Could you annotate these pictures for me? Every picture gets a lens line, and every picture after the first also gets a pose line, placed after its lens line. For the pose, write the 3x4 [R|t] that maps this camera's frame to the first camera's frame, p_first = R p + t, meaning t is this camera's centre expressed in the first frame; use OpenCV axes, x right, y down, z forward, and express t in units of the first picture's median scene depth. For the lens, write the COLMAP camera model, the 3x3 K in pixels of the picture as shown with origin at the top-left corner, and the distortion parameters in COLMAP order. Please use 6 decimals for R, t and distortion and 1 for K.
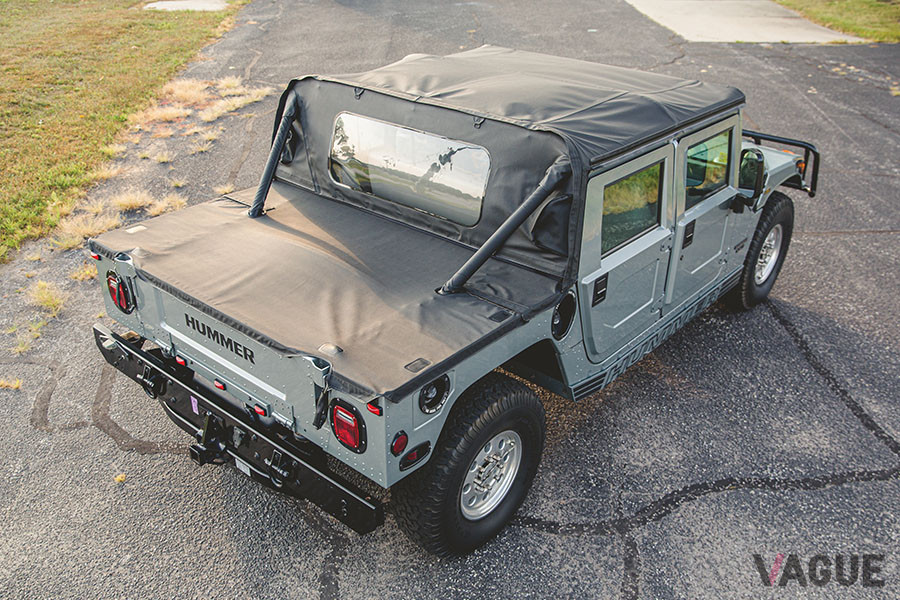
lens RADIAL K [[822.4, 0, 450.0], [0, 822.4, 301.5], [0, 0, 1]] dist [-0.078887, 0.000000]
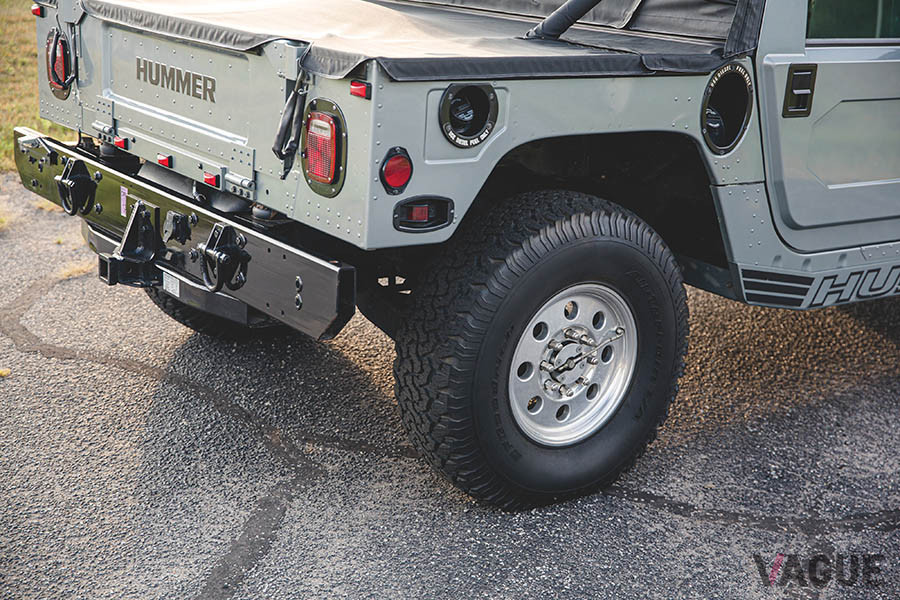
lens RADIAL K [[1325.5, 0, 449.9], [0, 1325.5, 299.3], [0, 0, 1]] dist [0.106982, 0.000000]
pose [[0.971841, 0.102339, -0.212256, 0.160627], [-0.151662, 0.961053, -0.231034, 0.398466], [0.180346, 0.256719, 0.949511, 0.077007]]
